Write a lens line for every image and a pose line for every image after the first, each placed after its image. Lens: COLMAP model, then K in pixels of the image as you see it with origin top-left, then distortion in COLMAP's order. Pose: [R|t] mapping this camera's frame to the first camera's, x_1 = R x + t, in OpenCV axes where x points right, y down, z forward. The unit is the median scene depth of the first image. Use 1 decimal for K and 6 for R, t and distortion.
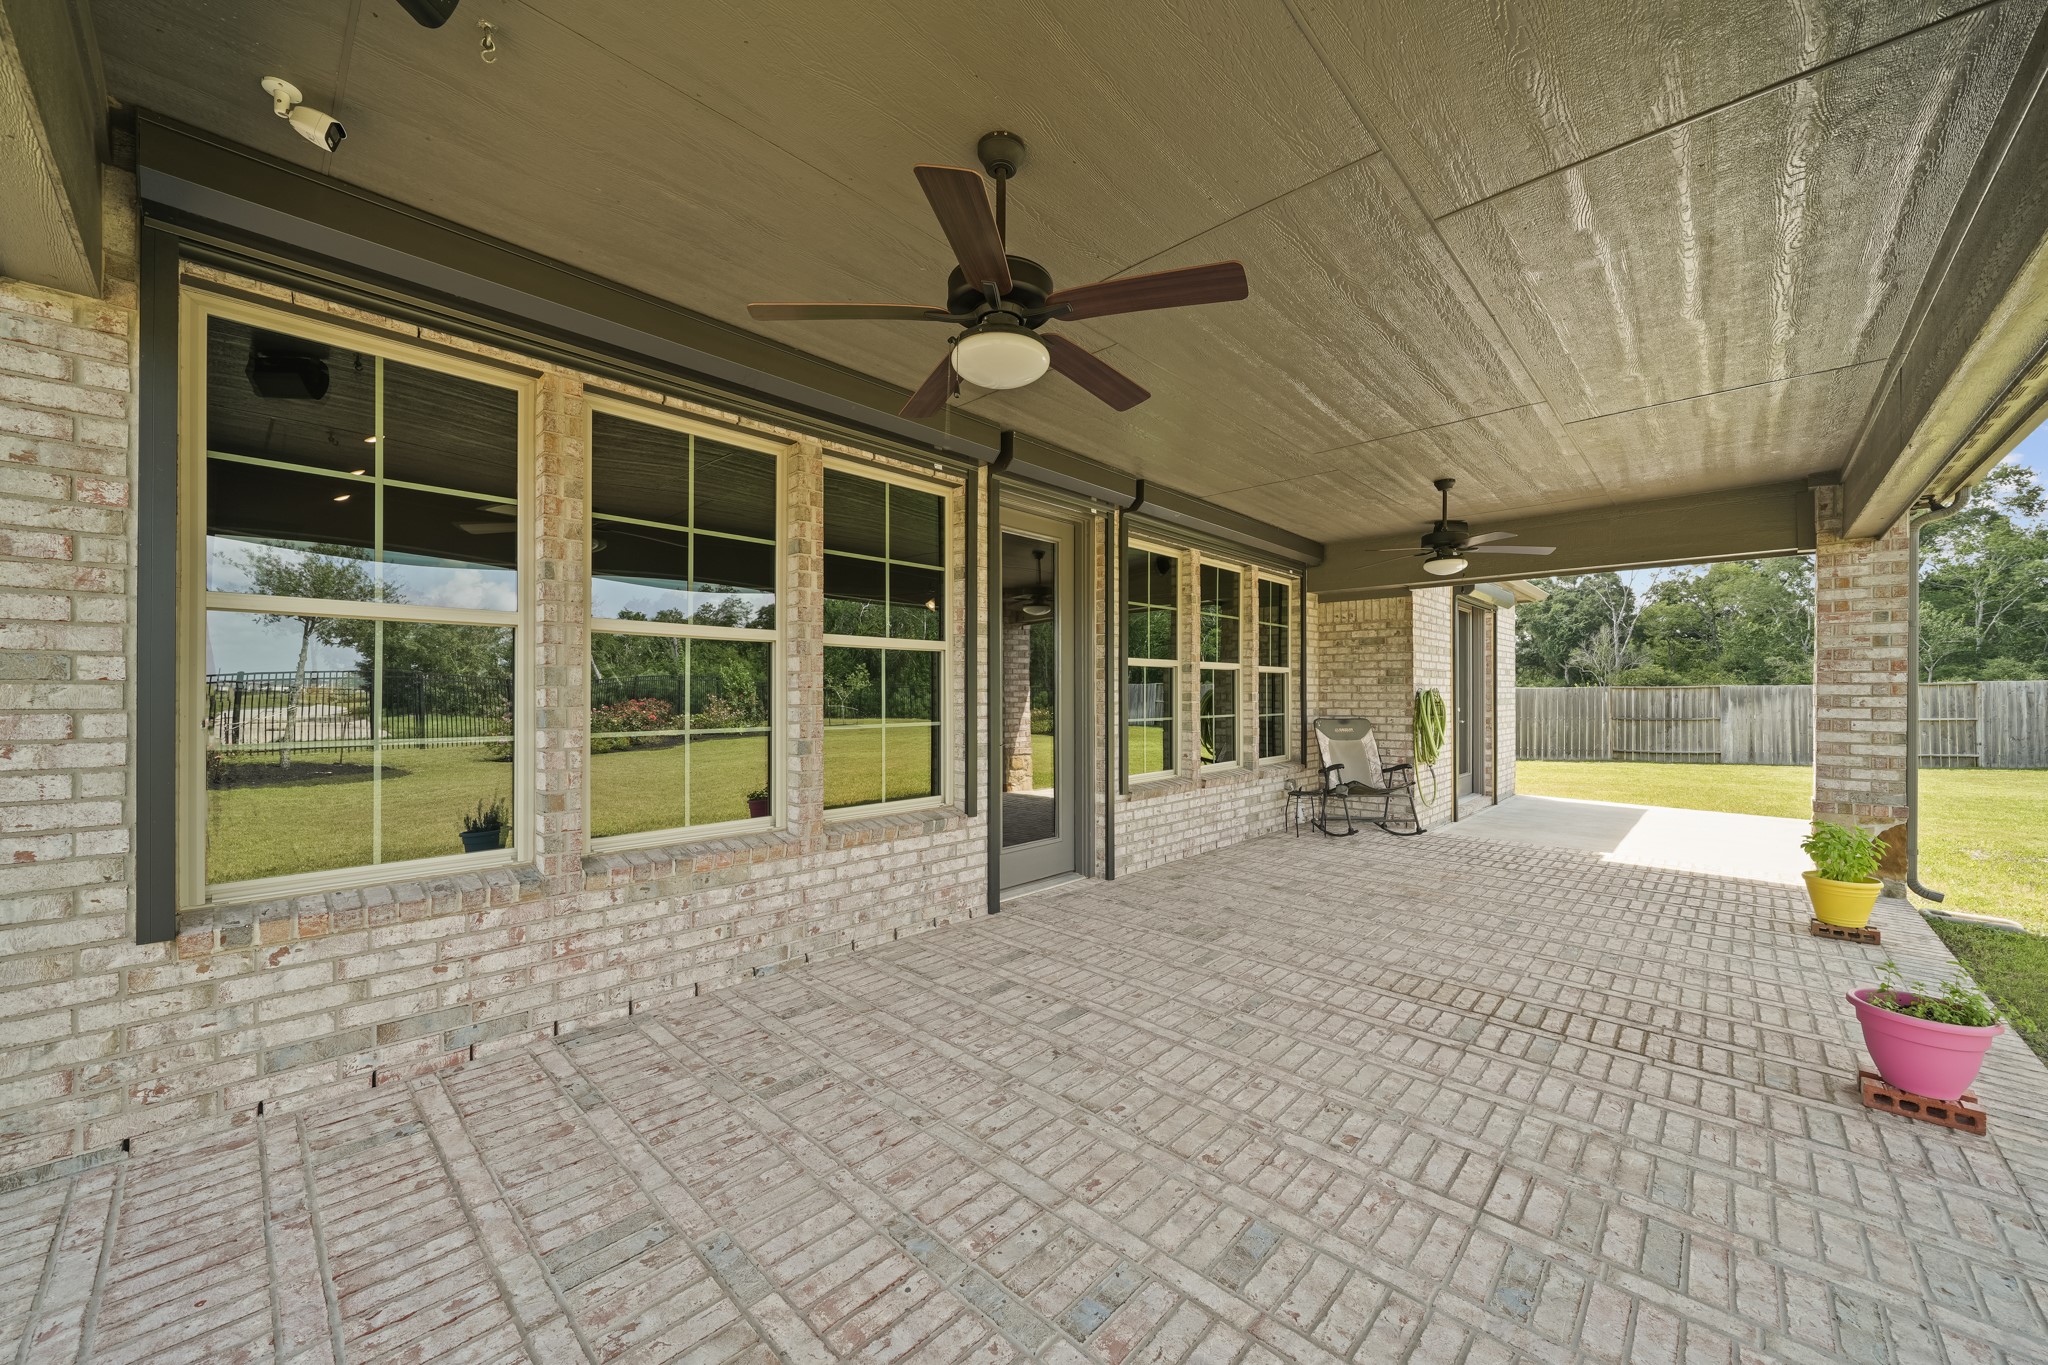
lens RADIAL K [[756.0, 0, 1028.9], [0, 756.0, 692.1], [0, 0, 1]] dist [-0.000378, 0.000110]
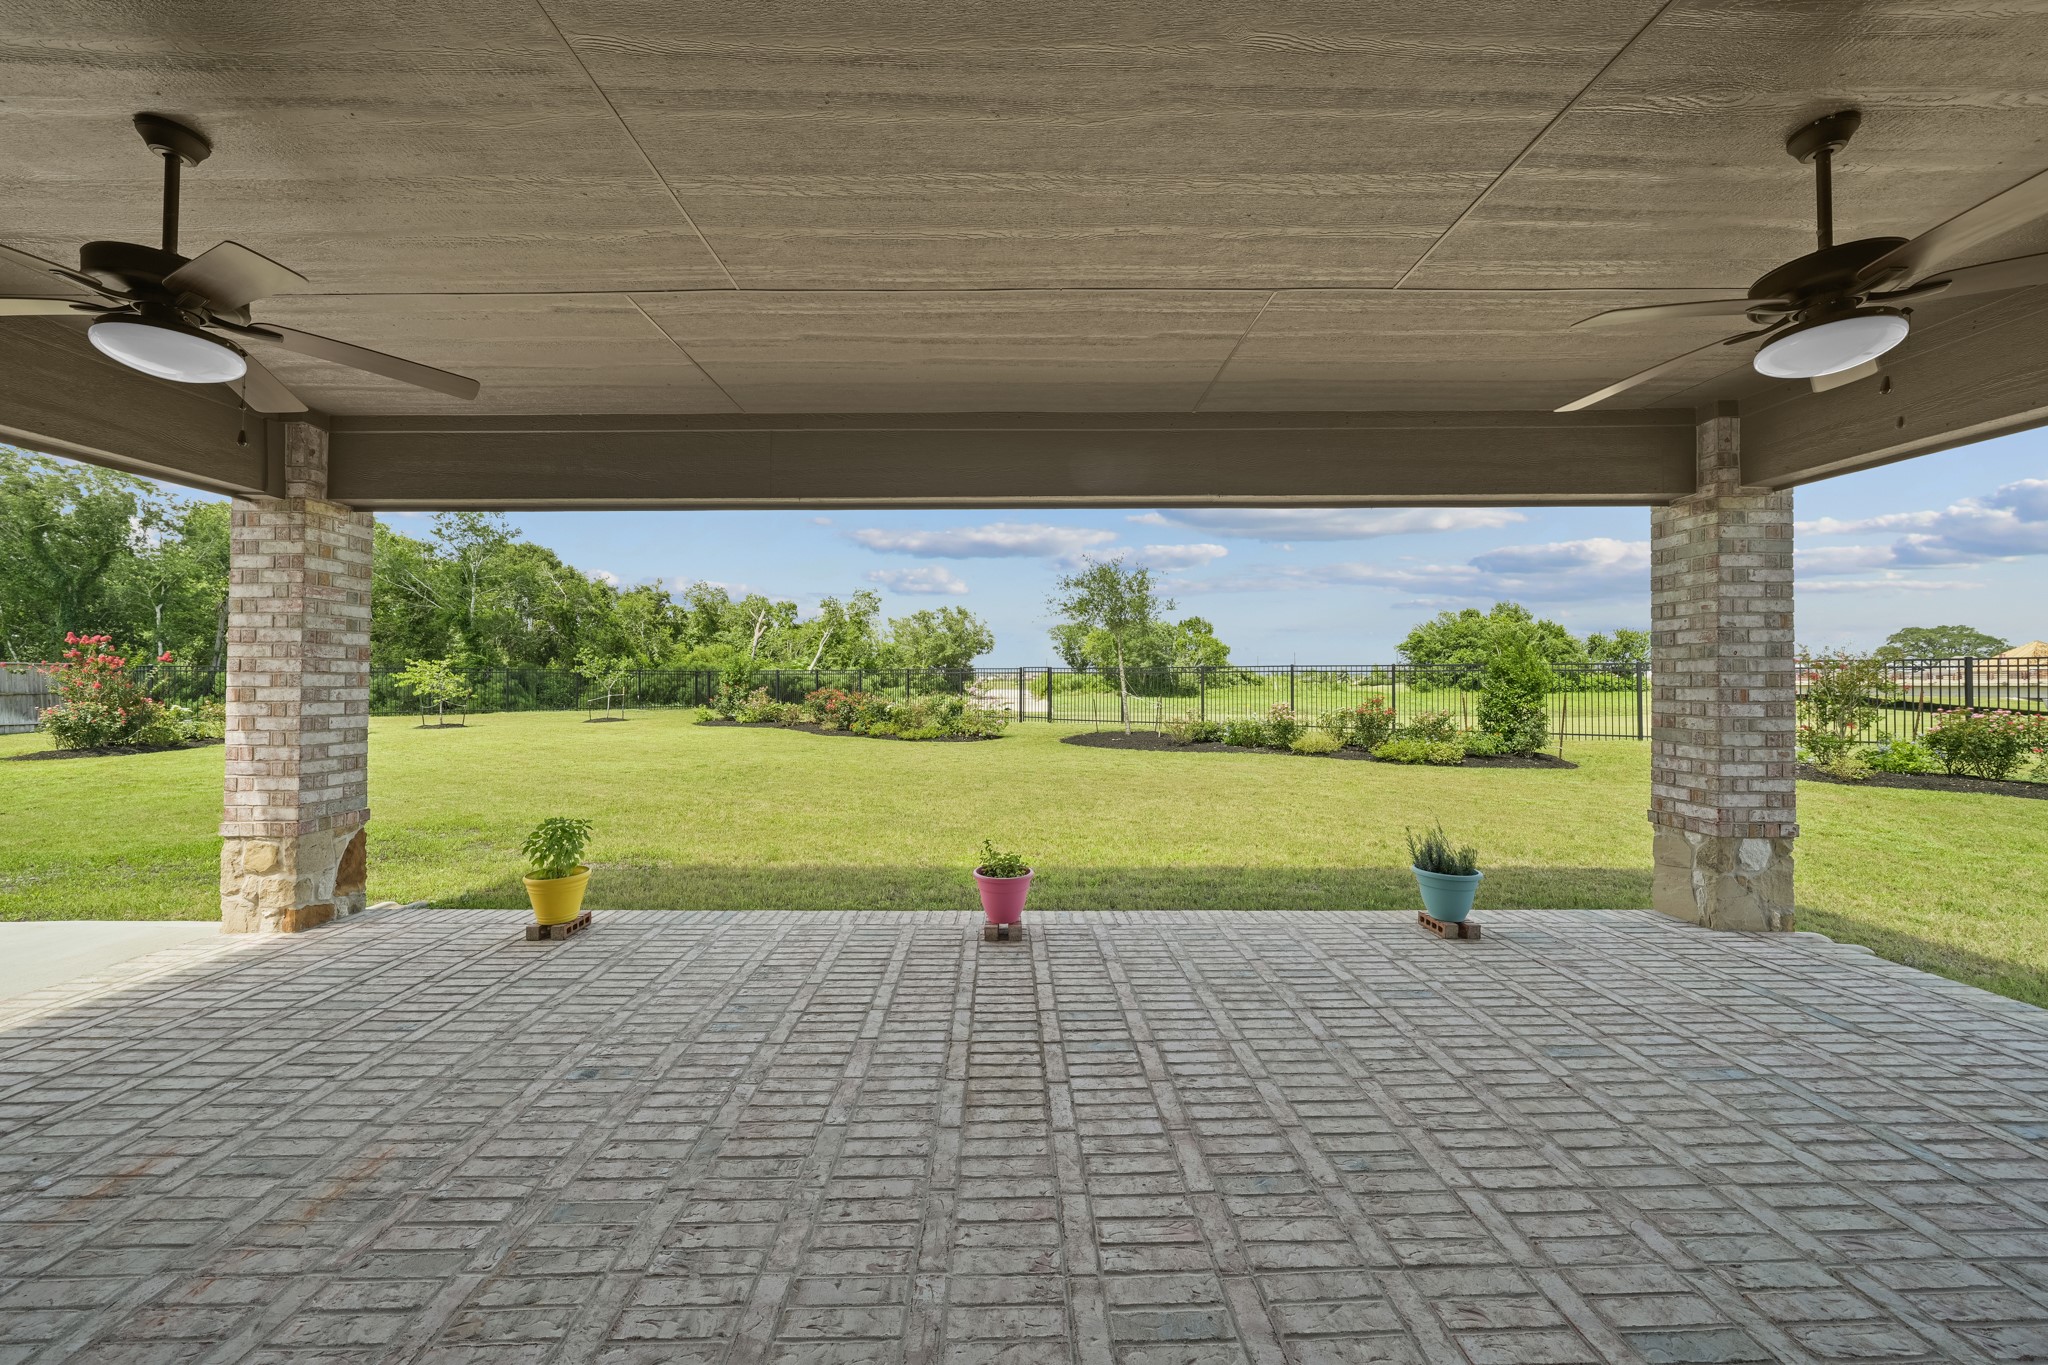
lens RADIAL K [[693.8, 0, 1008.1], [0, 693.8, 678.2], [0, 0, 1]] dist [-0.001319, -0.000036]
pose [[-0.677758, 0.000756, 0.735285, 0.013179], [-0.004632, 0.999975, -0.005297, -0.005668], [-0.735271, -0.006996, -0.677737, 1.130121]]
